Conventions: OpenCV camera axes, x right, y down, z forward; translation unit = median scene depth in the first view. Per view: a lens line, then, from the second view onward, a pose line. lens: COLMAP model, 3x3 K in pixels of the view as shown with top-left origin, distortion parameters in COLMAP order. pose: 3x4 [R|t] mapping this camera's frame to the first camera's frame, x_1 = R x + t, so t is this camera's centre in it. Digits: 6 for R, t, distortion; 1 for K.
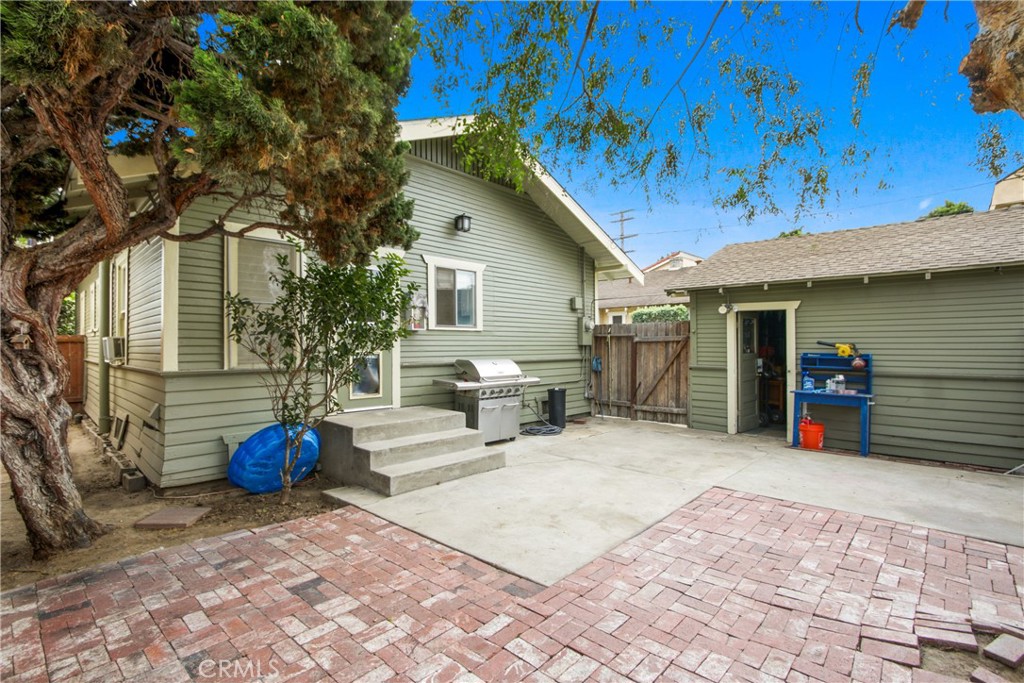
lens RADIAL K [[471.8, 0, 515.2], [0, 471.8, 339.4], [0, 0, 1]] dist [-0.029064, 0.008545]
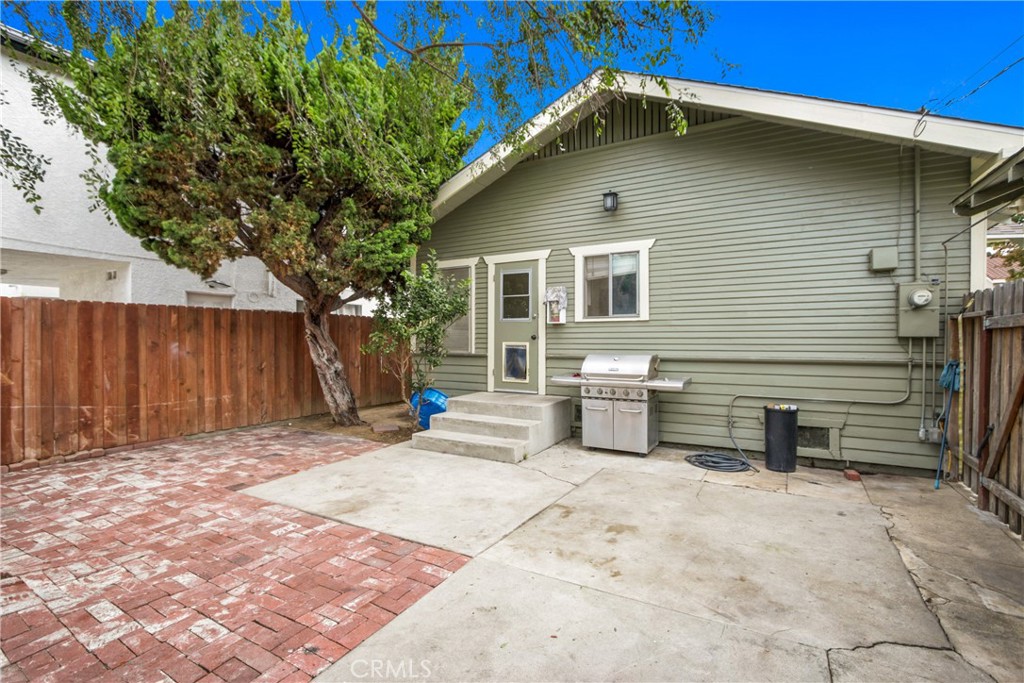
lens RADIAL K [[471.8, 0, 515.2], [0, 471.8, 339.4], [0, 0, 1]] dist [-0.029064, 0.008545]
pose [[0.239919, 0.004794, -0.970781, 1.070374], [0.015215, 0.999846, 0.008698, 0.007569], [0.970674, -0.016857, 0.239809, 0.906108]]
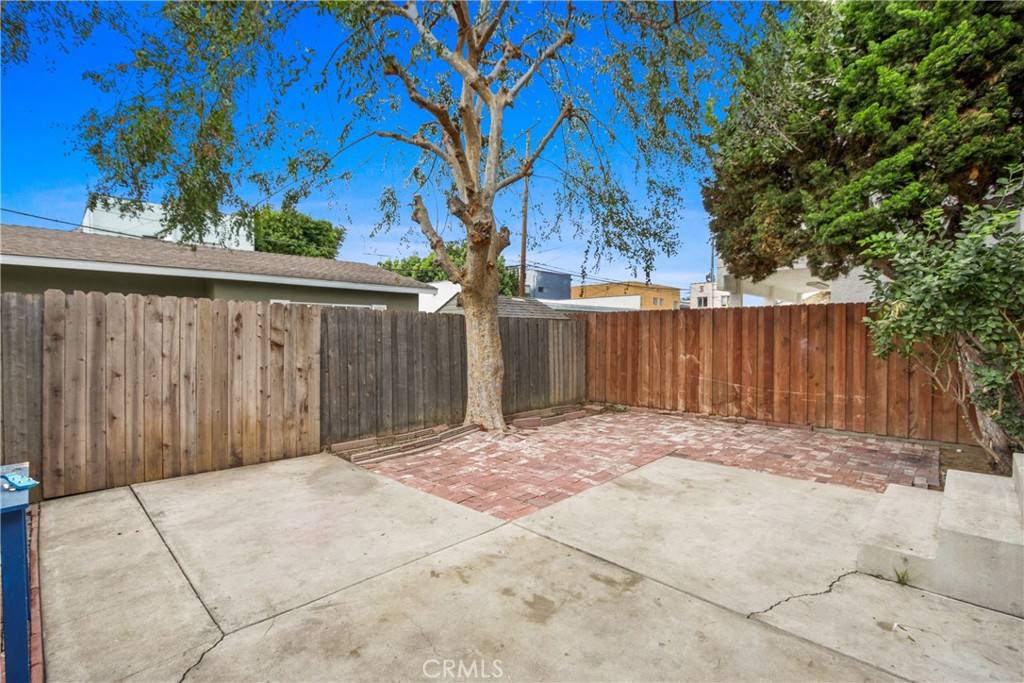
lens RADIAL K [[471.8, 0, 515.2], [0, 471.8, 339.4], [0, 0, 1]] dist [-0.029064, 0.008545]
pose [[-0.999927, 0.002888, 0.011734, 0.406503], [0.002853, 0.999991, -0.003052, 0.018546], [-0.011742, -0.003018, -0.999927, 1.771206]]
